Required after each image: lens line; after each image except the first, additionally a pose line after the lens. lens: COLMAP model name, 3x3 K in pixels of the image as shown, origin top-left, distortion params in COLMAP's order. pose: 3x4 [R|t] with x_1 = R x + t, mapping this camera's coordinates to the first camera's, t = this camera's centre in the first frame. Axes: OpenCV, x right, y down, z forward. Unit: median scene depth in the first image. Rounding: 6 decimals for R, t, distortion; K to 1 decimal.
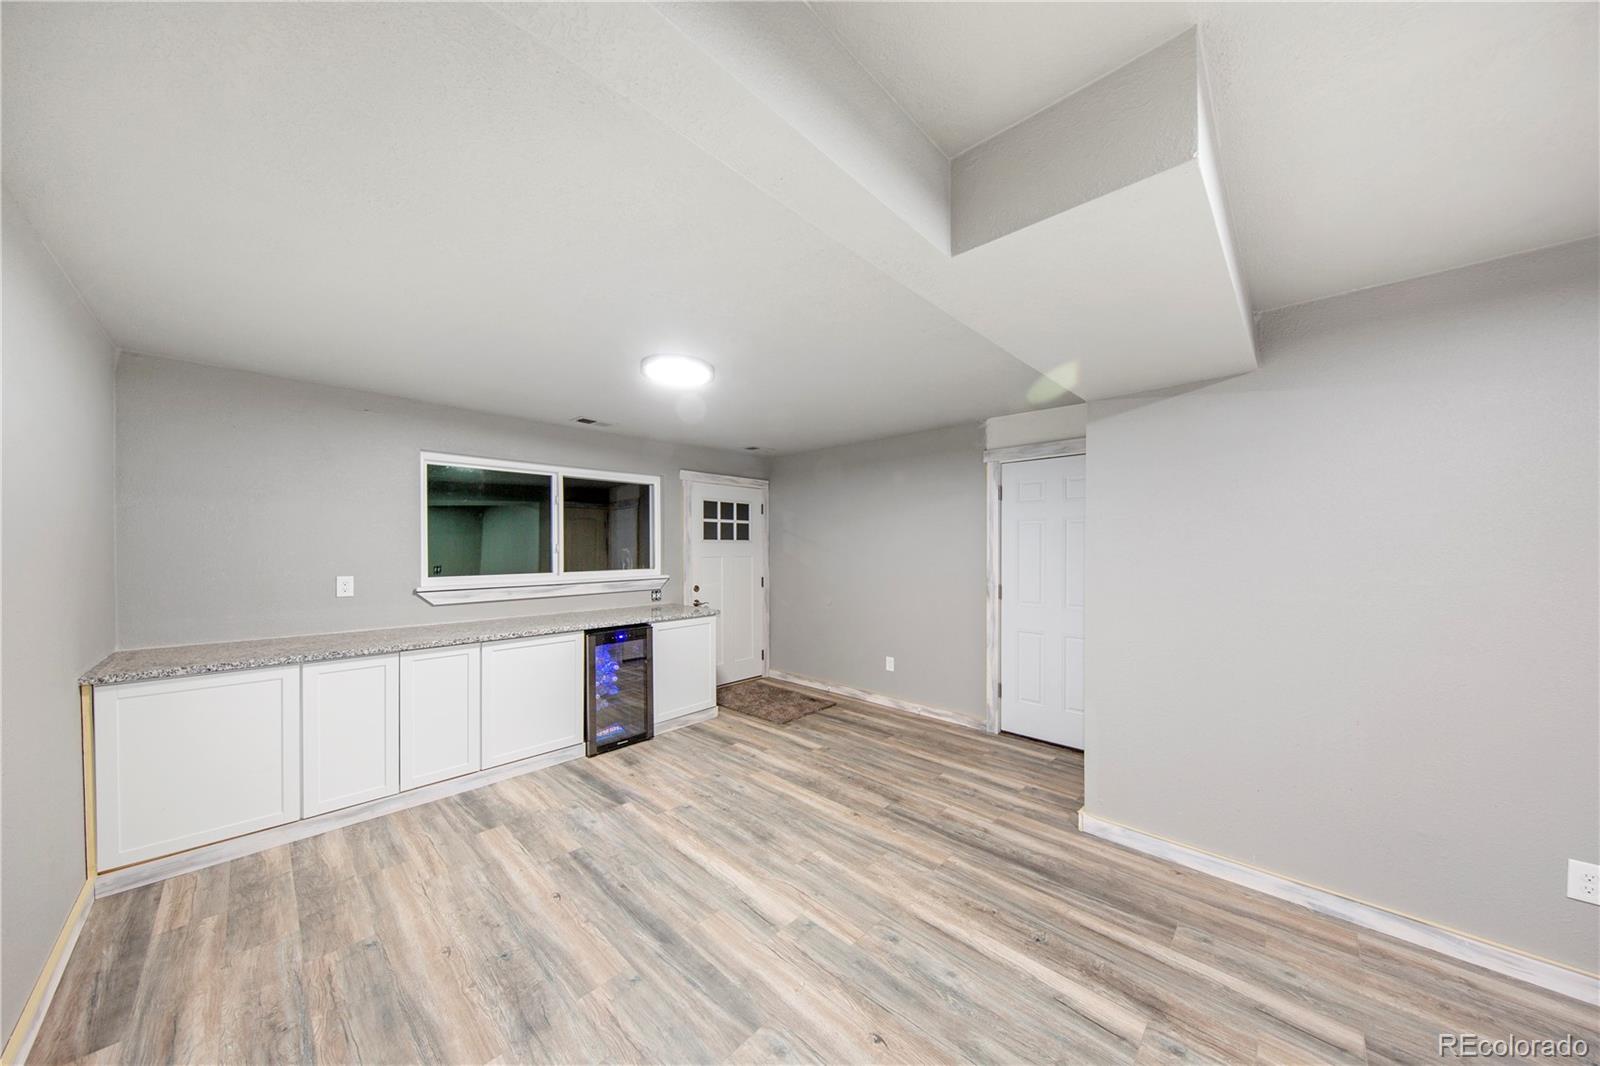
lens RADIAL K [[514.7, 0, 798.0], [0, 514.7, 542.0], [0, 0, 1]] dist [-0.000197, -0.000005]
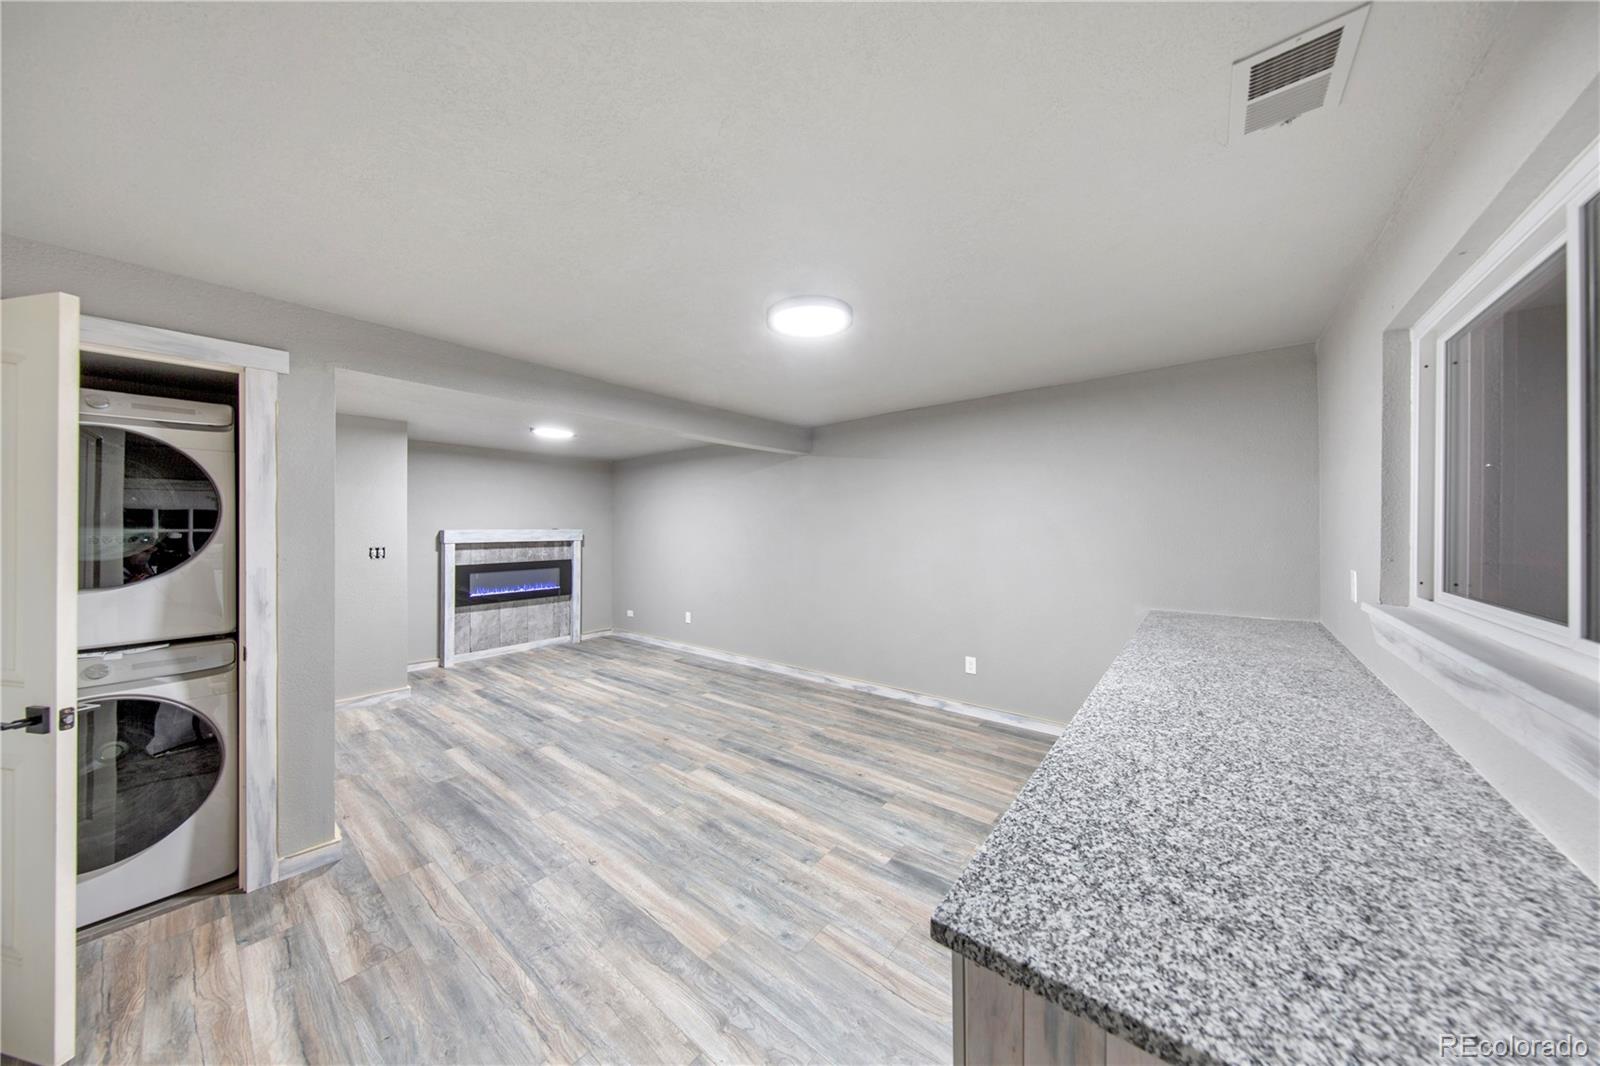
lens RADIAL K [[514.7, 0, 801.5], [0, 514.7, 532.6], [0, 0, 1]] dist [-0.000197, -0.000005]
pose [[-0.997329, 0.006527, -0.072741, -0.187336], [0.006636, 0.999977, -0.001268, 0.019279], [0.072732, -0.001748, -0.997350, 2.162396]]
